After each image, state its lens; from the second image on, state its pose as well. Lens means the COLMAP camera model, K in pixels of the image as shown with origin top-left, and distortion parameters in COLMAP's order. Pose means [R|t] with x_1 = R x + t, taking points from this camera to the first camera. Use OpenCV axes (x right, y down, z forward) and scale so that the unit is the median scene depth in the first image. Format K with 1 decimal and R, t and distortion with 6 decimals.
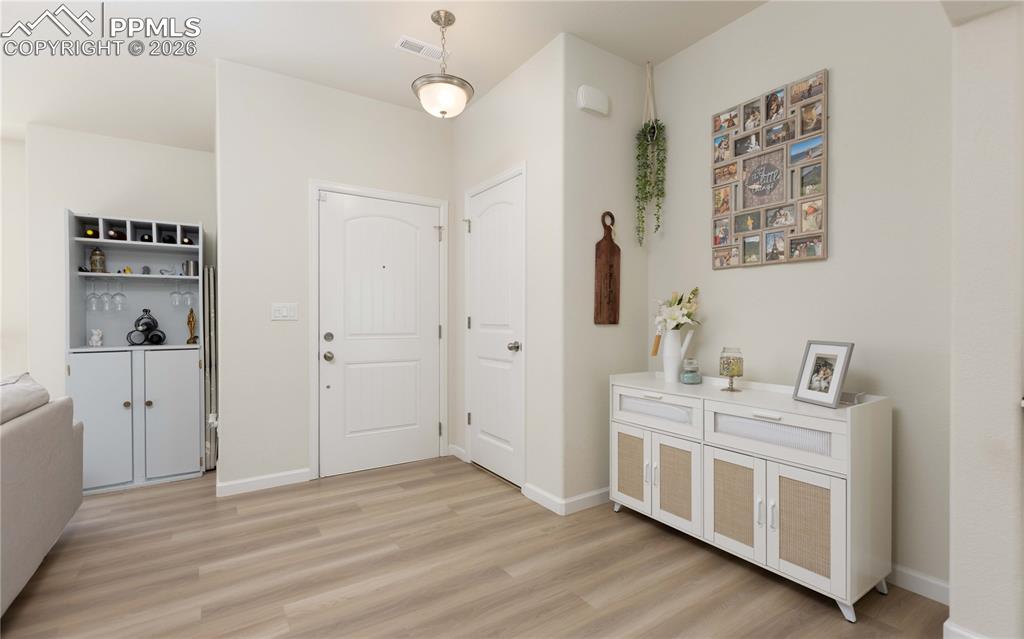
lens RADIAL K [[458.8, 0, 512.8], [0, 458.8, 322.5], [0, 0, 1]] dist [0.000239, 0.000013]
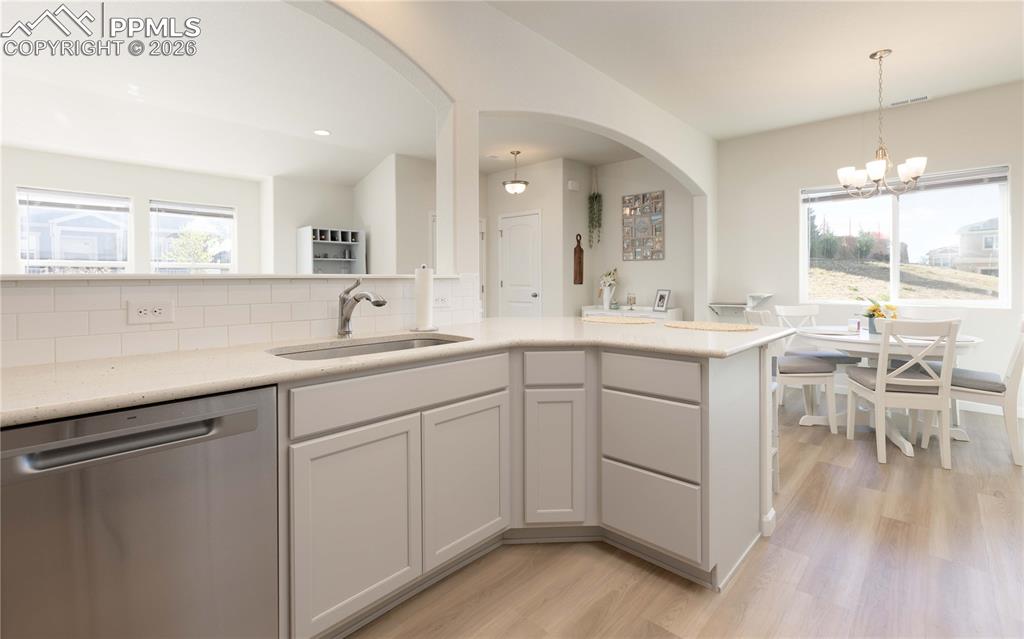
lens RADIAL K [[460.9, 0, 511.6], [0, 460.9, 280.9], [0, 0, 1]] dist [-0.001146, -0.000064]
pose [[0.971636, -0.006111, 0.236405, -0.686041], [0.006866, 0.999974, -0.002371, -0.010231], [-0.236384, 0.003927, 0.971652, -1.180309]]
